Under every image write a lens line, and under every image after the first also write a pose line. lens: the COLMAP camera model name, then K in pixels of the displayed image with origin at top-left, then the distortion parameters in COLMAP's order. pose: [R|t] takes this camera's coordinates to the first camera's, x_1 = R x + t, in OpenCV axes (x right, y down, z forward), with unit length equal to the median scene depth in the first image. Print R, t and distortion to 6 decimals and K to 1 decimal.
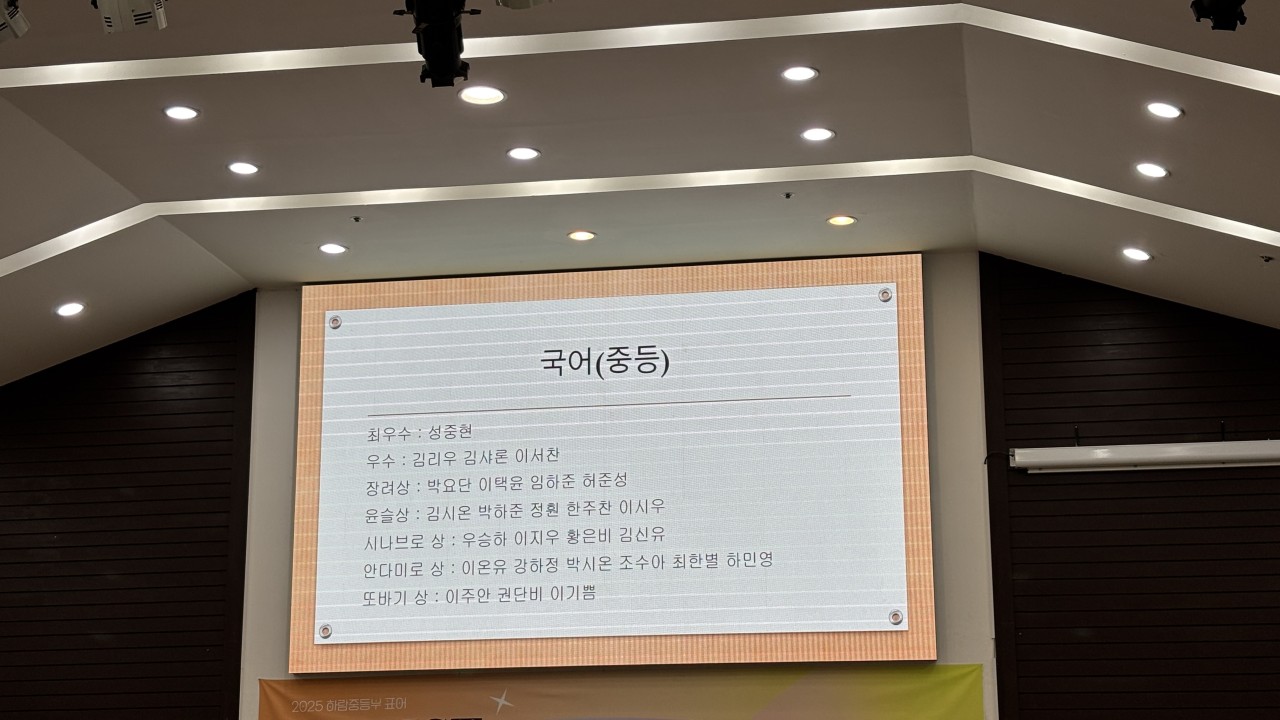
lens RADIAL K [[2146.6, 0, 640.0], [0, 2146.6, 360.0], [0, 0, 1]] dist [0.056935, -0.007294]
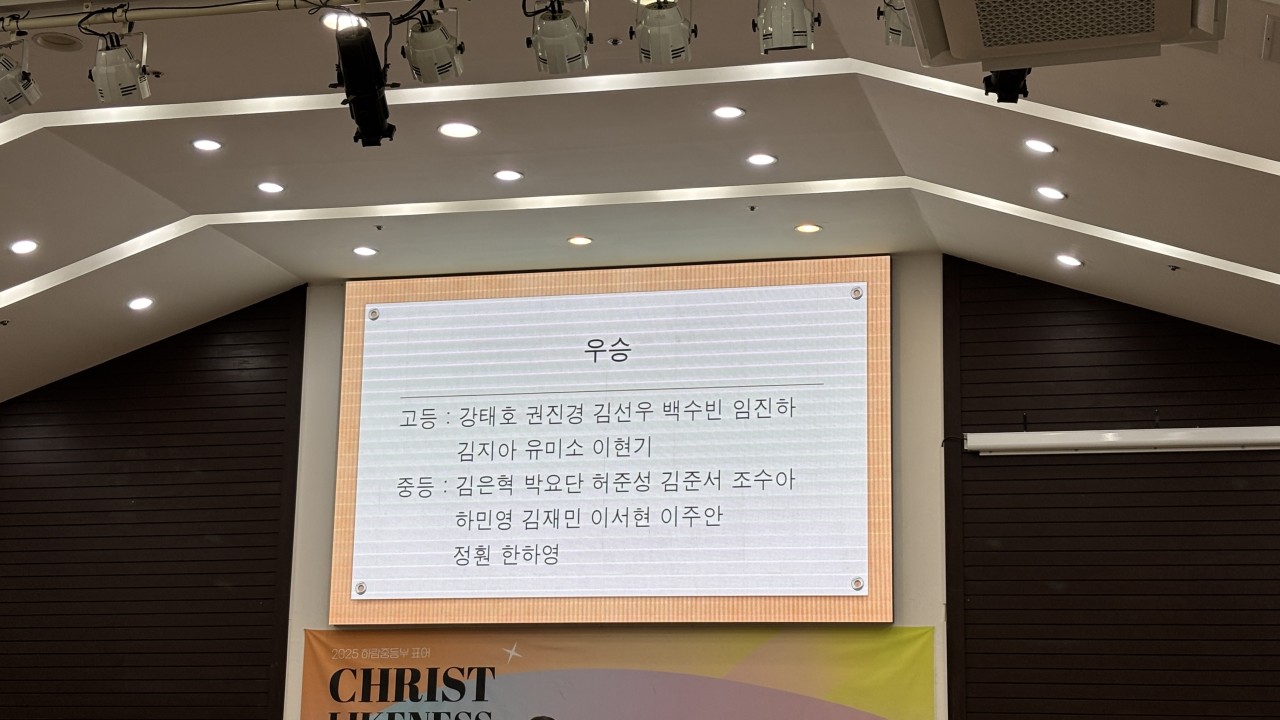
lens RADIAL K [[2146.6, 0, 640.0], [0, 2146.6, 360.0], [0, 0, 1]] dist [0.056935, -0.007294]
pose [[0.996130, 0.004836, -0.087763, 0.103126], [-0.002597, 0.999669, 0.025610, -0.024542], [0.087858, -0.025283, 0.995812, -0.116968]]
